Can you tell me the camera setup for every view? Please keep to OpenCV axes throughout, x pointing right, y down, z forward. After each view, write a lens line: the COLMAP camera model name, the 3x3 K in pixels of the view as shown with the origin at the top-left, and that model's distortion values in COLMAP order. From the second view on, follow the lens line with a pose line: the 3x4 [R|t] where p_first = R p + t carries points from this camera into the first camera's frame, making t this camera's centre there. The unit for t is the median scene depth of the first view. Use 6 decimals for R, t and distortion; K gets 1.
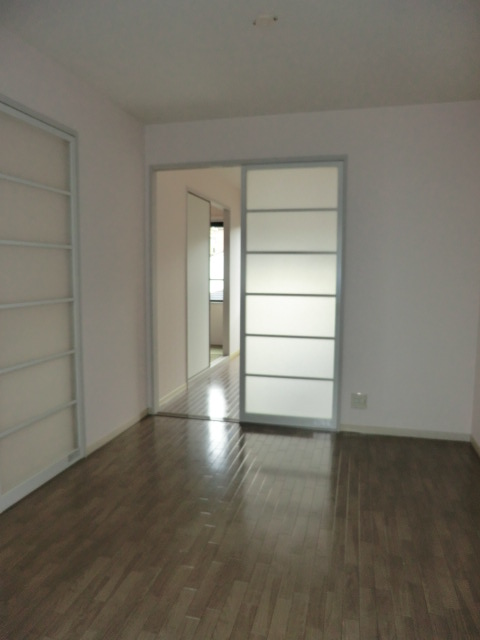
lens RADIAL K [[454.5, 0, 235.9], [0, 454.5, 322.4], [0, 0, 1]] dist [-0.047621, 0.023473]
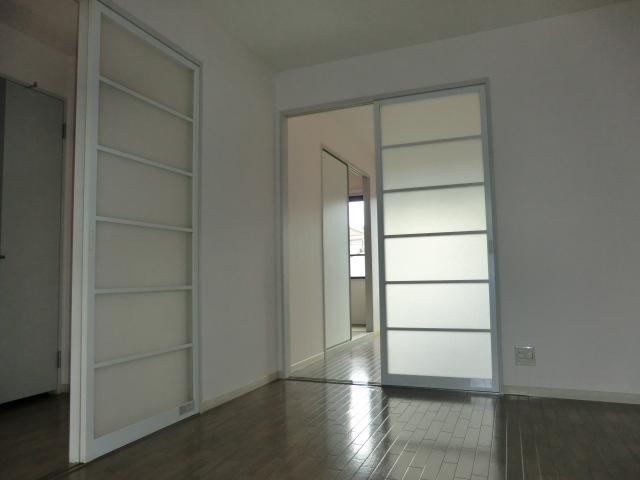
lens RADIAL K [[460.3, 0, 323.0], [0, 460.3, 236.7], [0, 0, 1]] dist [-0.059772, 0.049289]
pose [[0.991703, -0.033625, -0.124076, 0.015403], [0.010733, 0.983472, -0.180740, 0.103993], [0.128103, 0.177908, 0.975673, 0.097089]]
